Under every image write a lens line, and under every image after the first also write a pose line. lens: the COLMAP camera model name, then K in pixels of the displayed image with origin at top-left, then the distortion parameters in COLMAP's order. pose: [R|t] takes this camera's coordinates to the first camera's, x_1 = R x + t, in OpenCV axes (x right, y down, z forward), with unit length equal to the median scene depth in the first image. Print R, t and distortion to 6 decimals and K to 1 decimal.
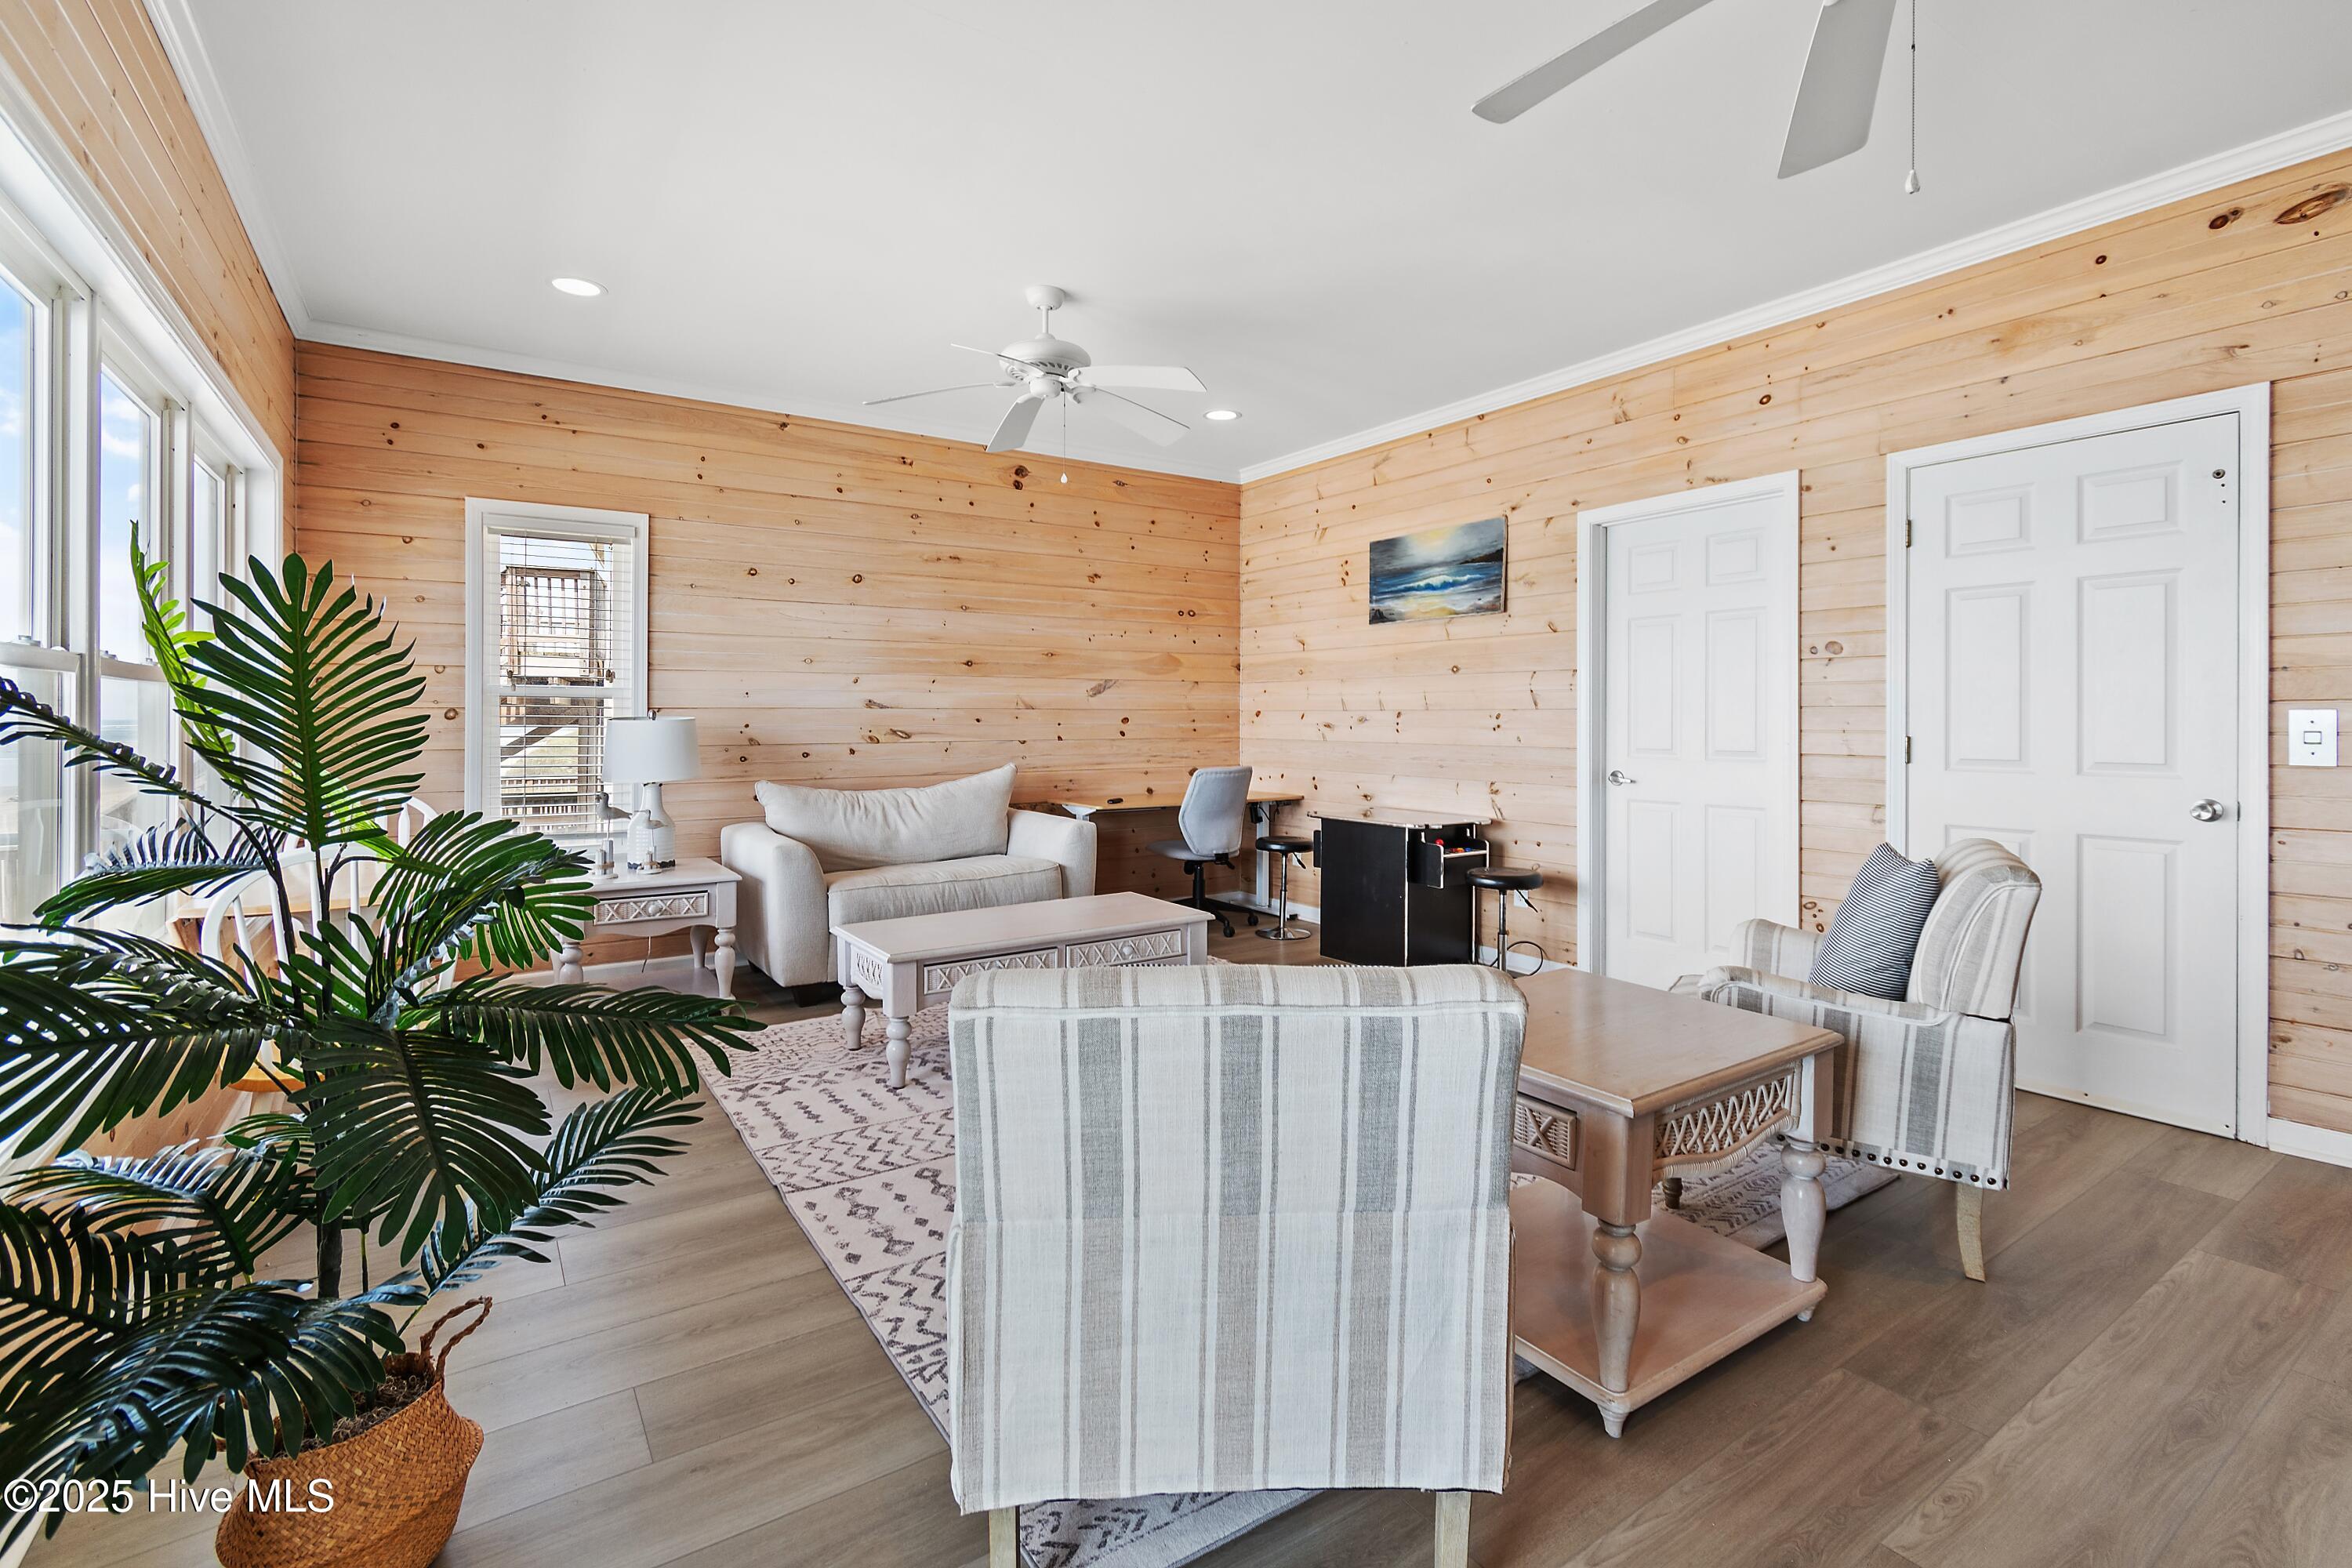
lens RADIAL K [[1057.7, 0, 1183.2], [0, 1057.7, 717.3], [0, 0, 1]] dist [-0.001324, -0.000272]
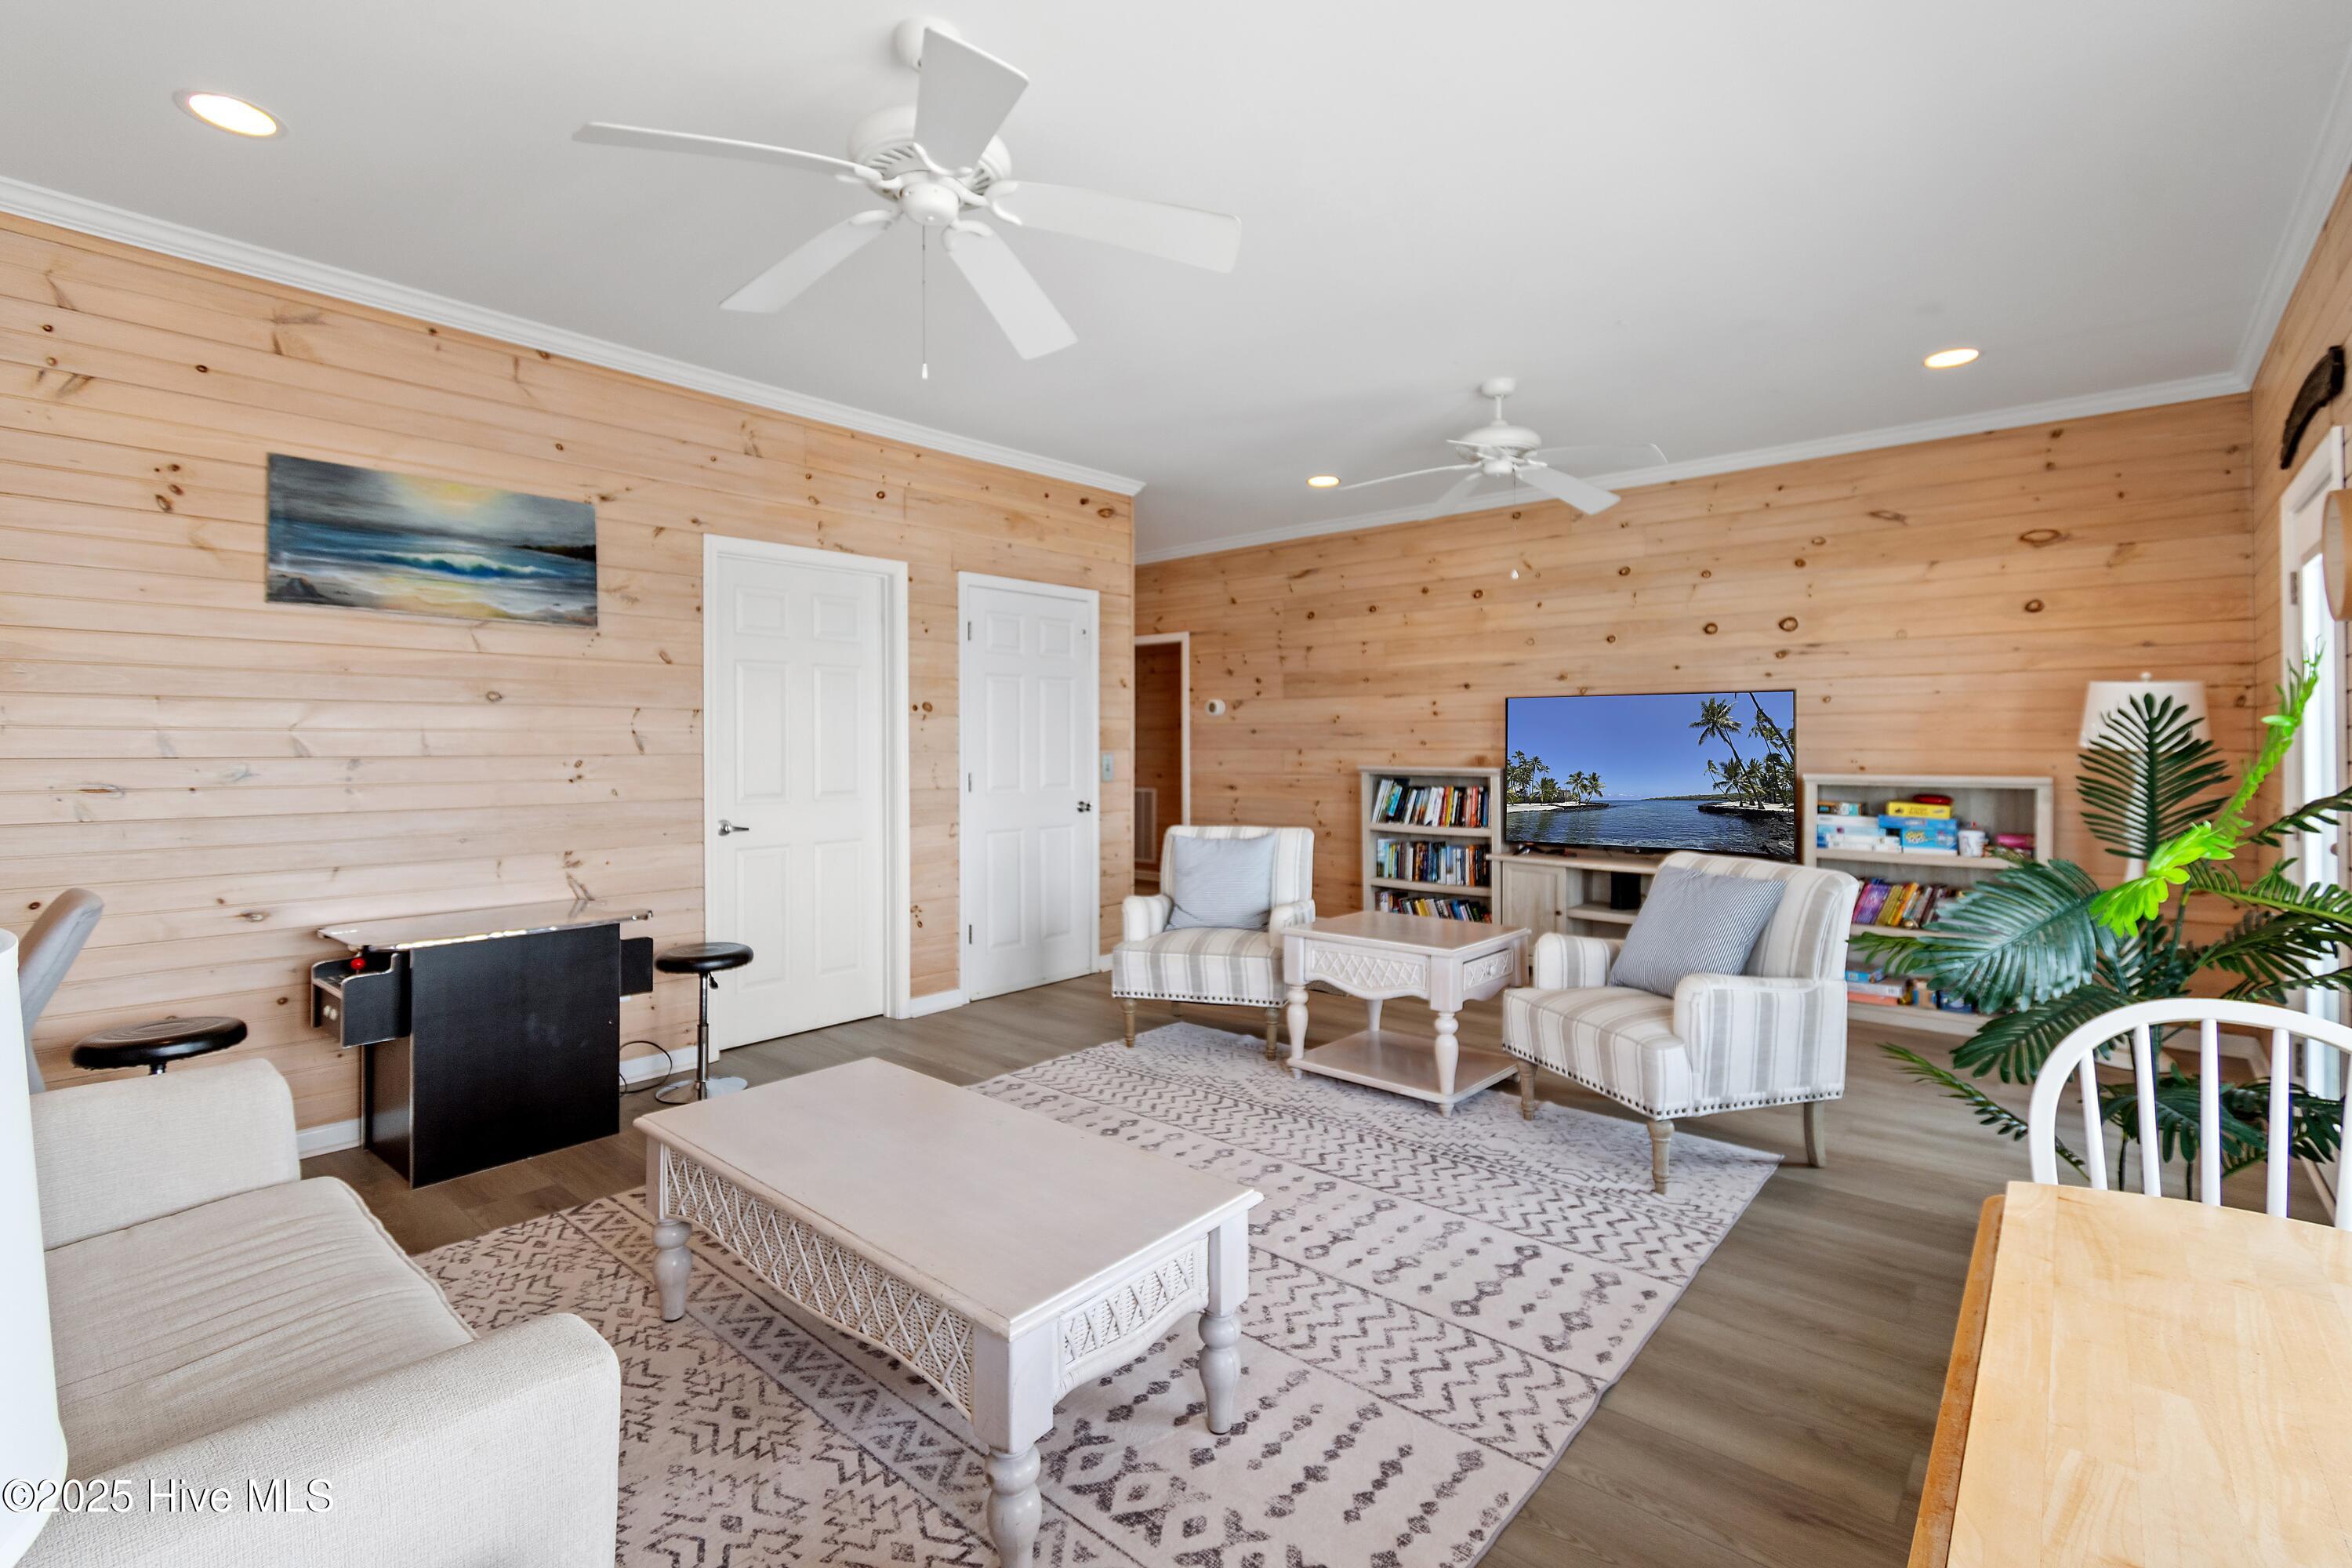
lens RADIAL K [[1056.9, 0, 1187.7], [0, 1056.9, 728.1], [0, 0, 1]] dist [0.001154, -0.000707]
pose [[-0.259429, 0.015427, 0.965639, -0.561375], [0.000257, 0.999873, -0.015905, -0.014639], [-0.965762, -0.003878, -0.259400, 0.793579]]
